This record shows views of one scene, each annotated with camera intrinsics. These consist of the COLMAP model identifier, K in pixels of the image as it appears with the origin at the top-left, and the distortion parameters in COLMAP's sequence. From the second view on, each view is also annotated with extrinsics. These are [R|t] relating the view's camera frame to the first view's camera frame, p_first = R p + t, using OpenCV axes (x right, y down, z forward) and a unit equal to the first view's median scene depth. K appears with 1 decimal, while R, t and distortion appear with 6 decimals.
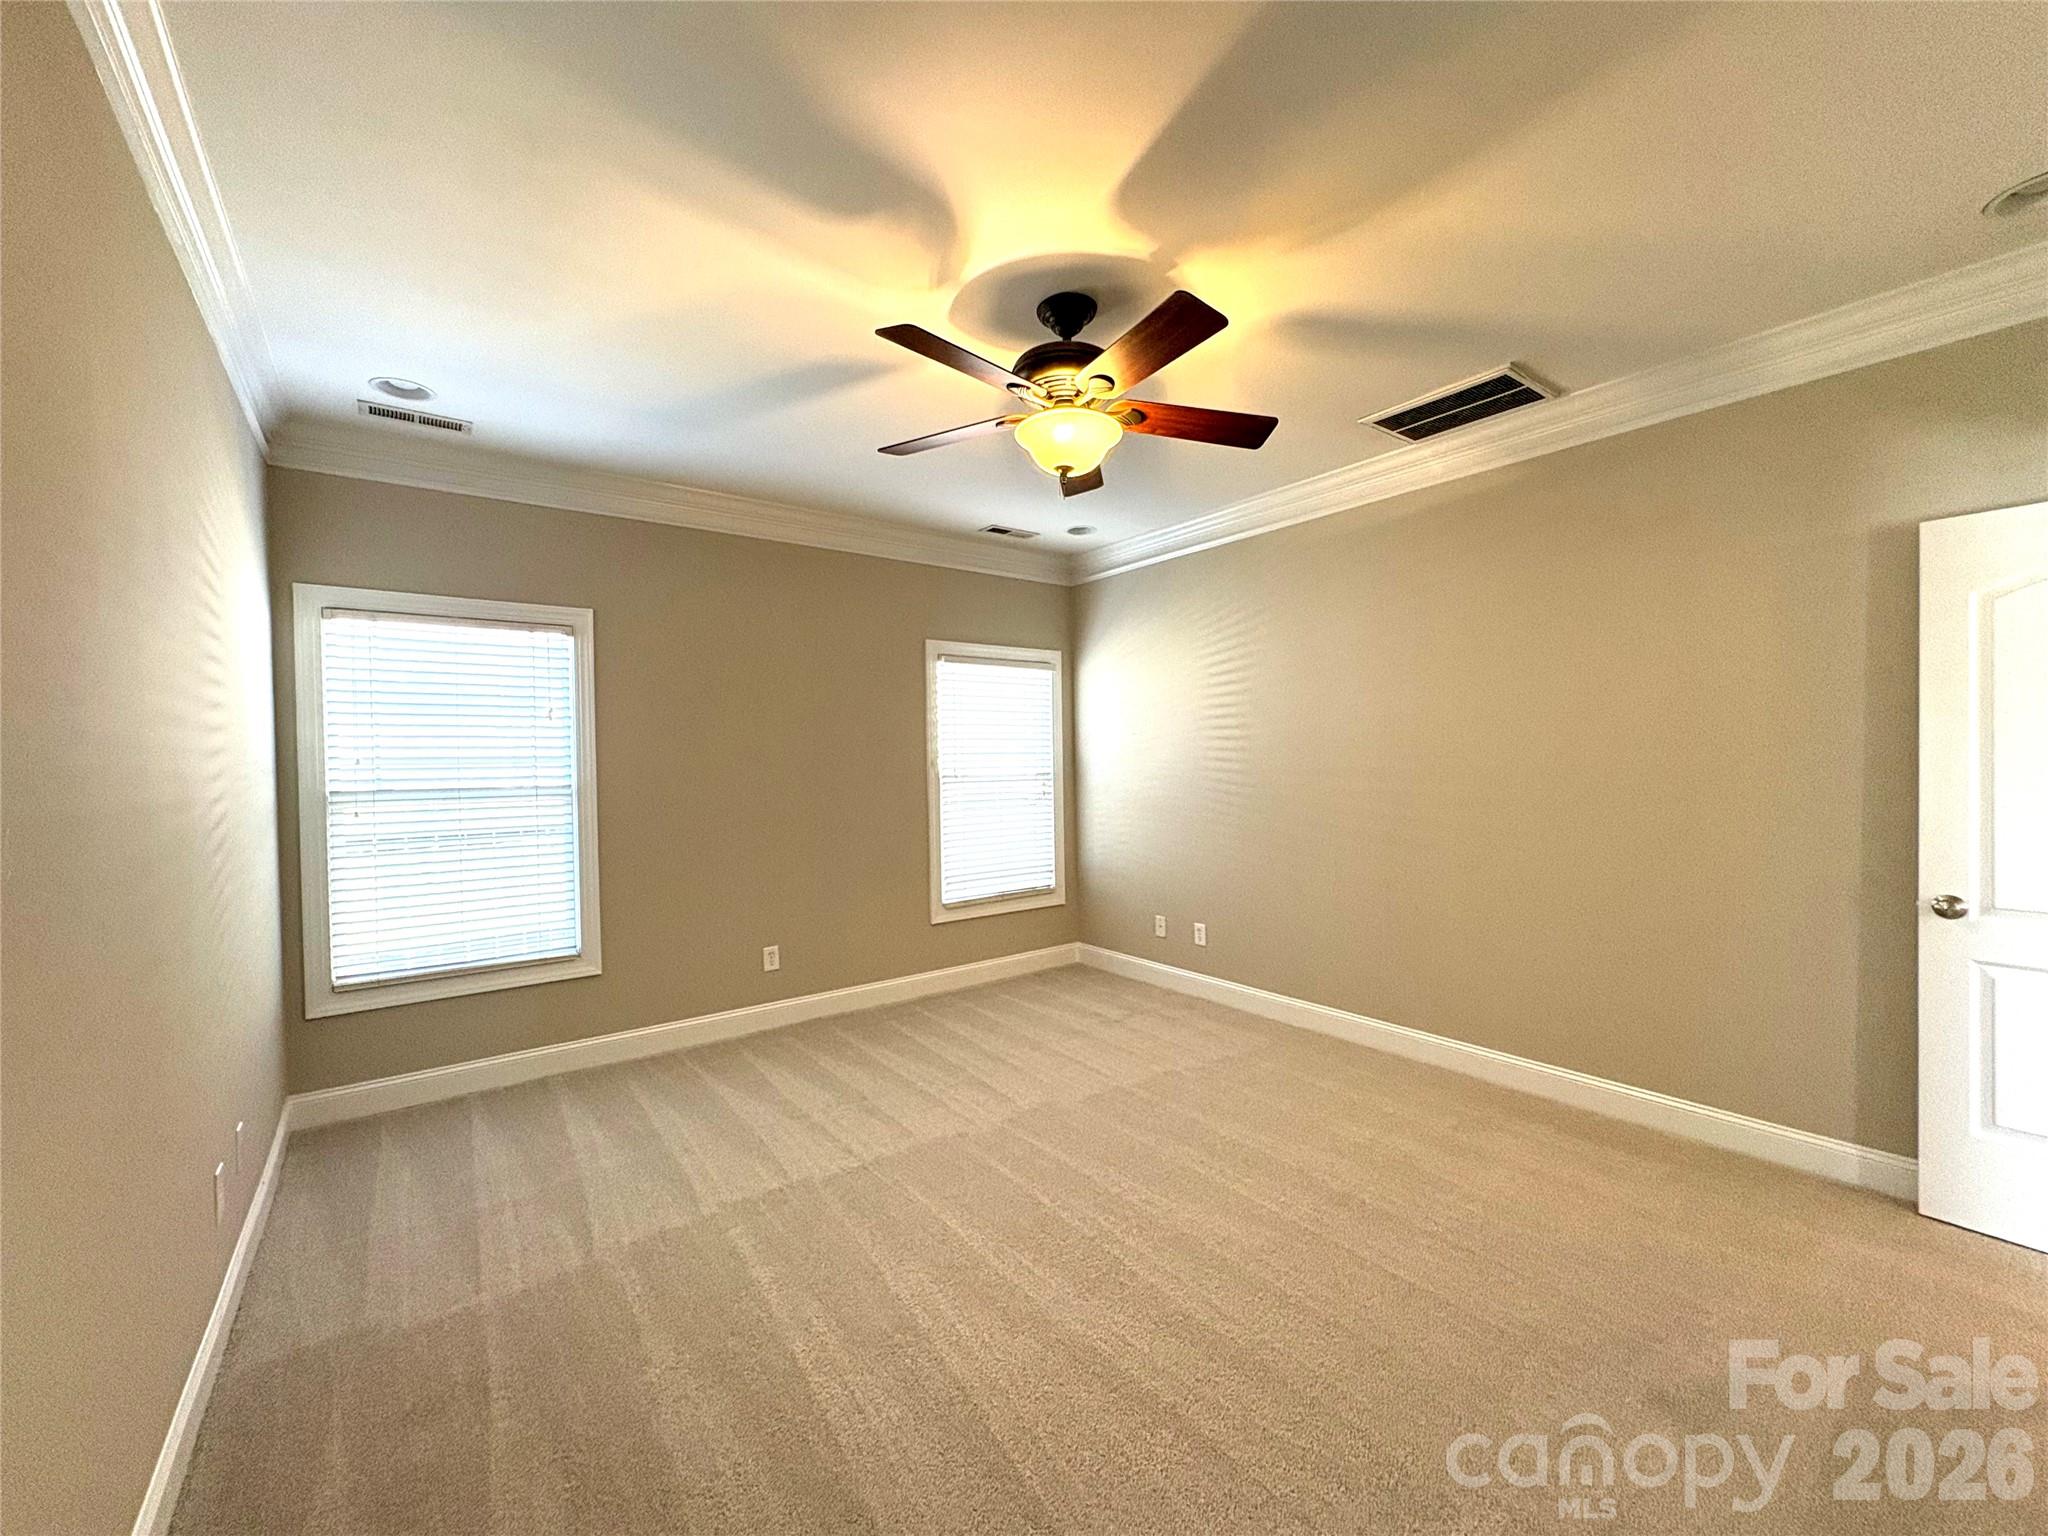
lens RADIAL K [[815.6, 0, 1034.7], [0, 815.6, 767.3], [0, 0, 1]] dist [-0.001219, 0.000328]
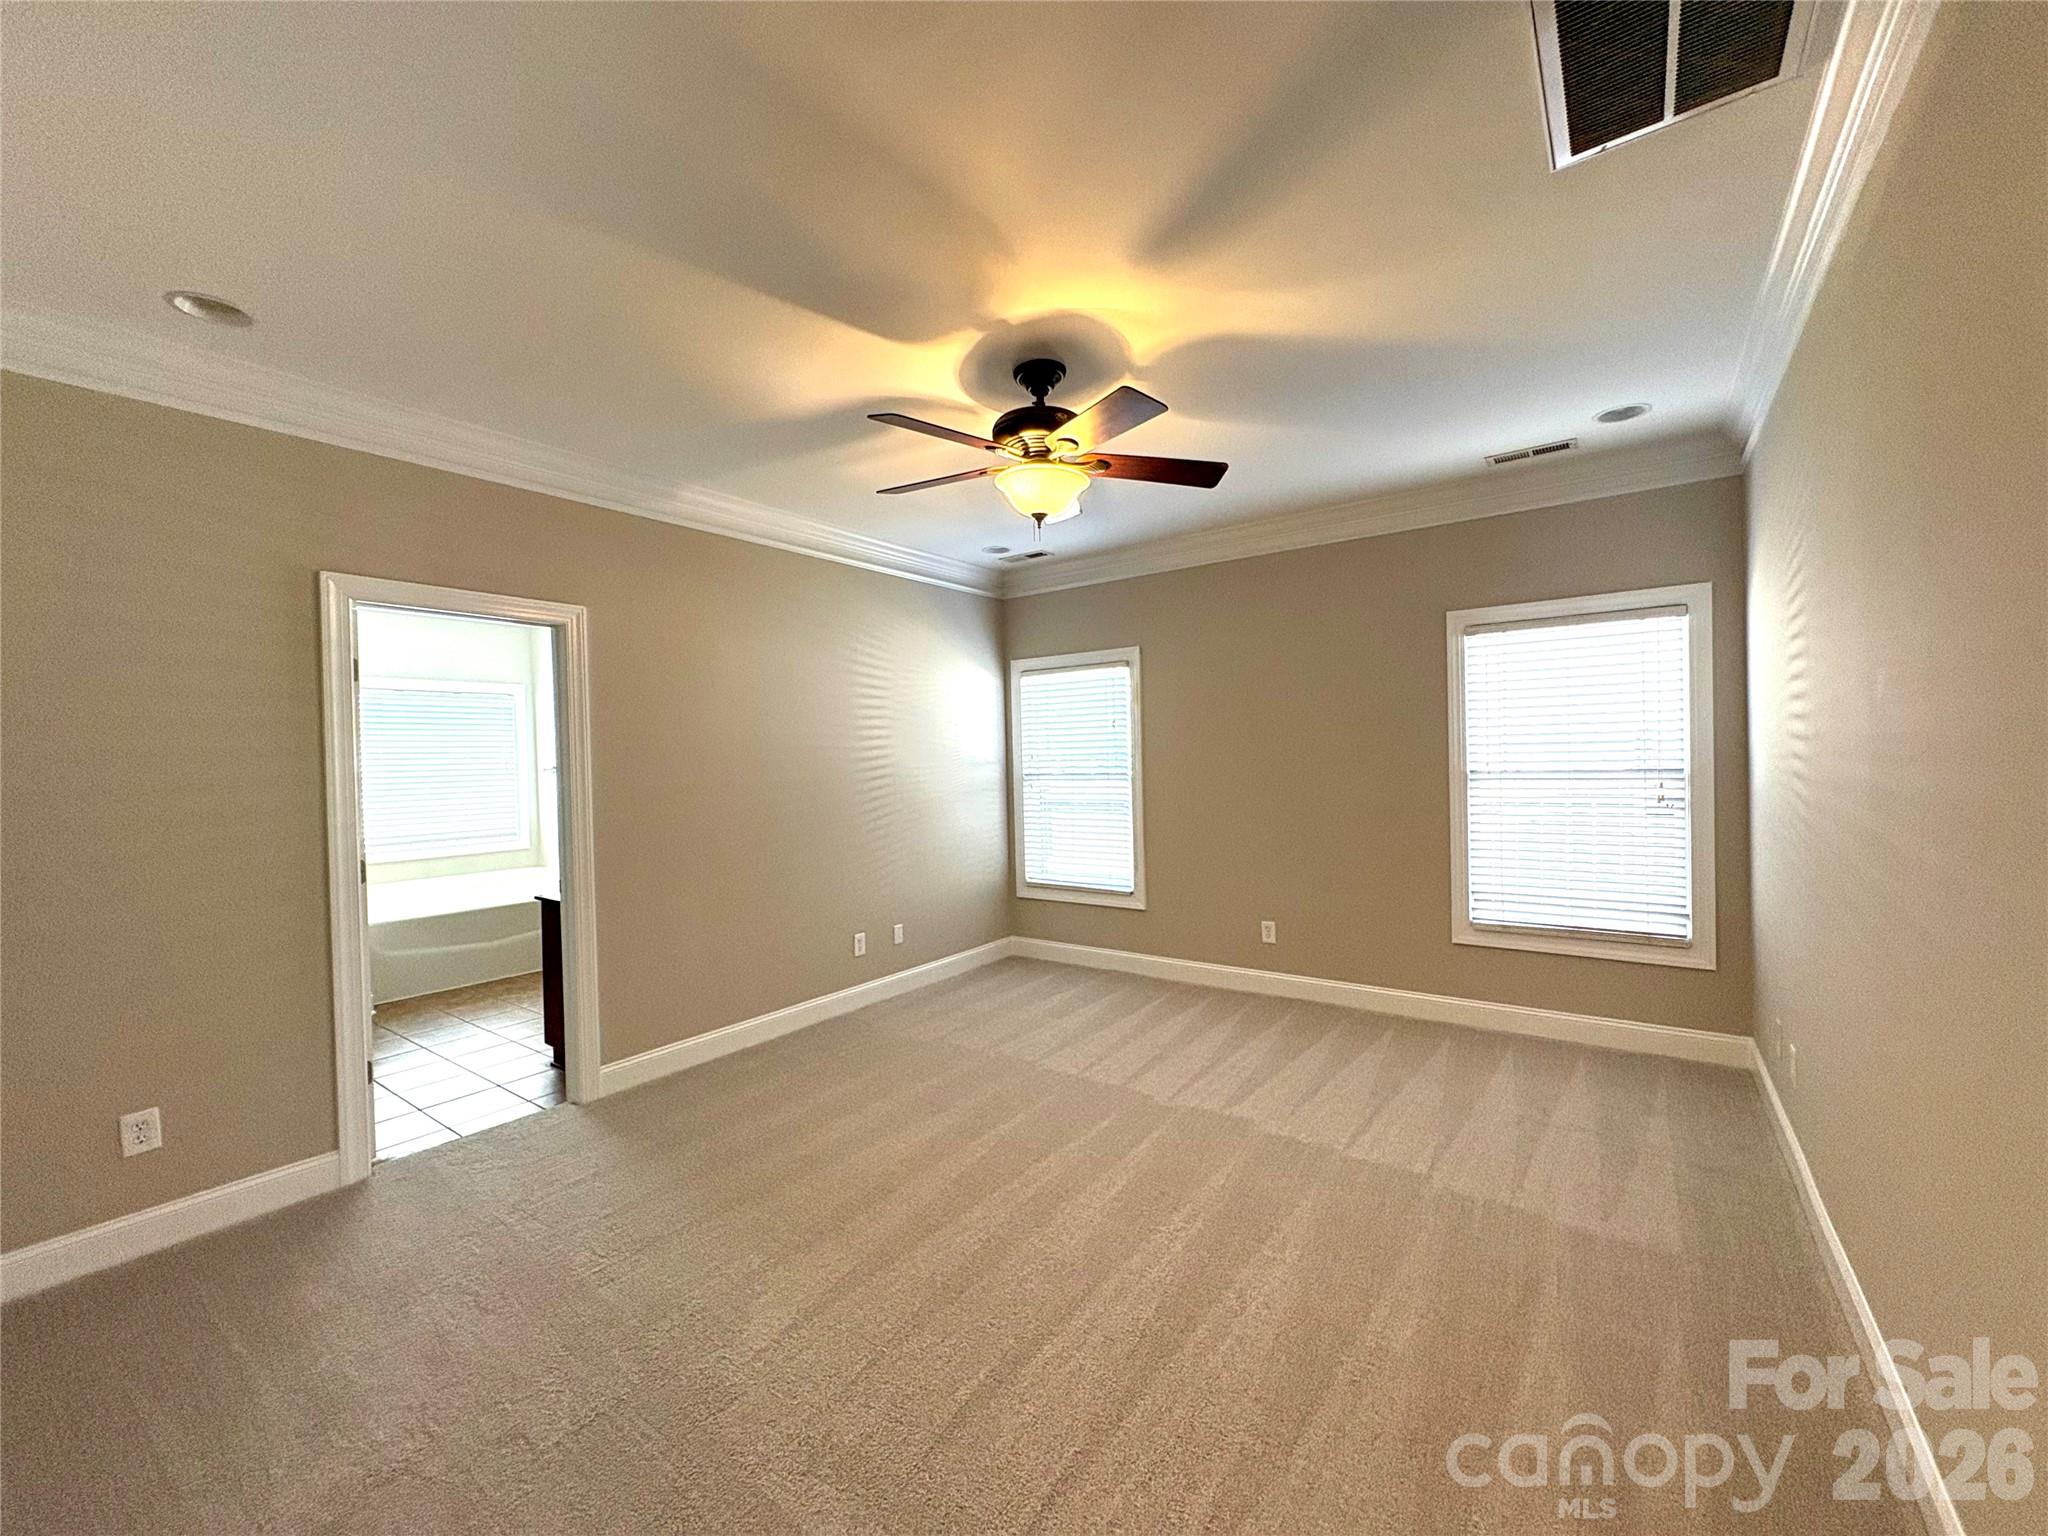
lens RADIAL K [[815.6, 0, 1040.3], [0, 815.6, 767.5], [0, 0, 1]] dist [-0.001219, 0.000328]
pose [[0.288360, 0.017131, -0.957369, 0.649537], [0.006493, 0.999782, 0.019845, -0.014327], [0.957500, -0.011938, 0.288186, 0.384871]]
